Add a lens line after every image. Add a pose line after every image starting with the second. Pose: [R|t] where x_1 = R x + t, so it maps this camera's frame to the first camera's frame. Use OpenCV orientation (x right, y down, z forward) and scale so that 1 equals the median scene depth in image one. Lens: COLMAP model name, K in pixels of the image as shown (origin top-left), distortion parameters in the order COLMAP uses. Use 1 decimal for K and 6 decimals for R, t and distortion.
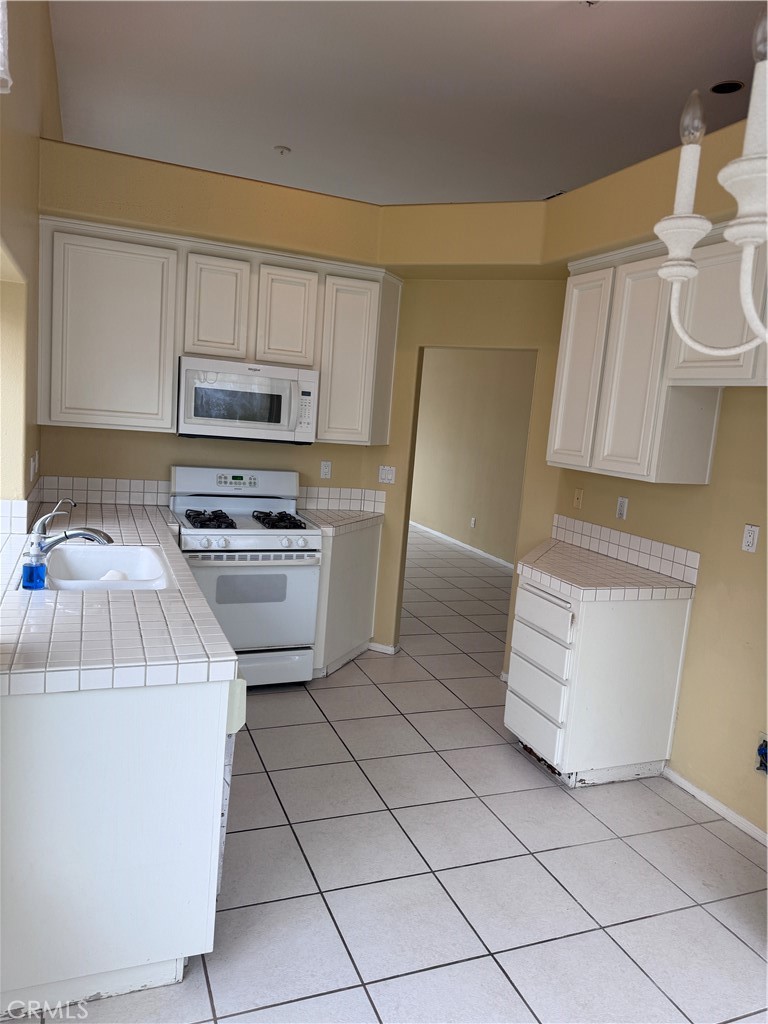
lens RADIAL K [[720.6, 0, 390.7], [0, 720.6, 512.7], [0, 0, 1]] dist [0.083217, -0.106608]
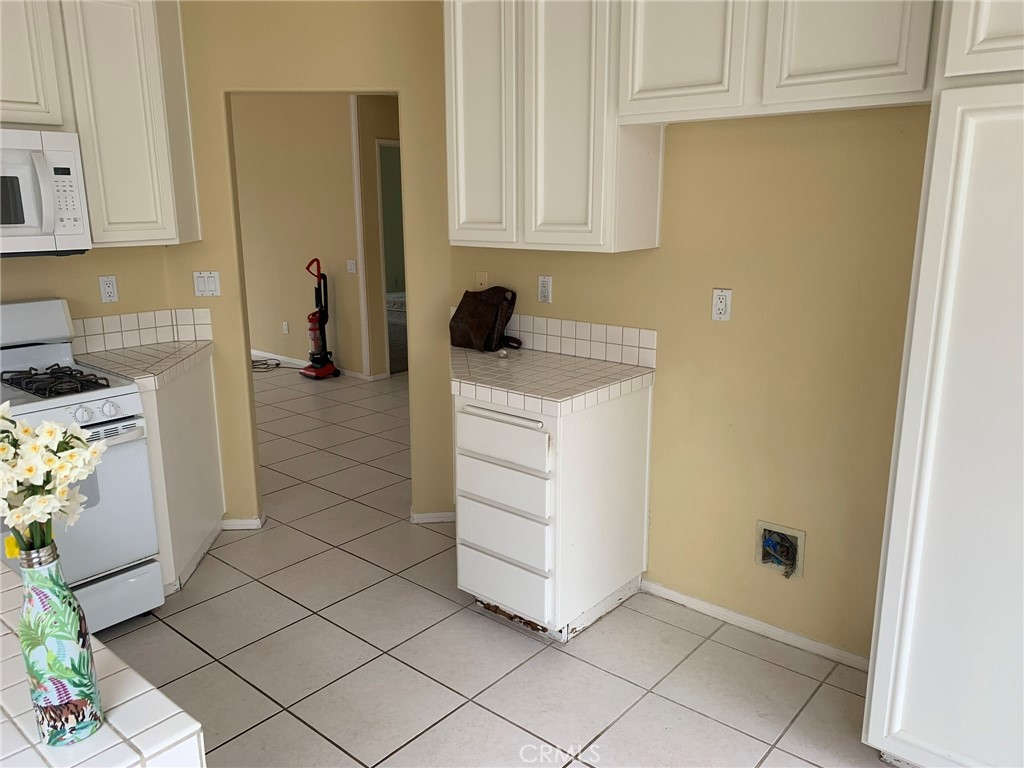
lens RADIAL K [[781.0, 0, 511.8], [0, 781.0, 377.5], [0, 0, 1]] dist [0.051257, -0.056346]
pose [[0.885352, -0.184423, 0.426778, -0.108242], [0.139797, 0.981079, 0.133943, -0.031992], [-0.443405, -0.058925, 0.894382, 0.238313]]
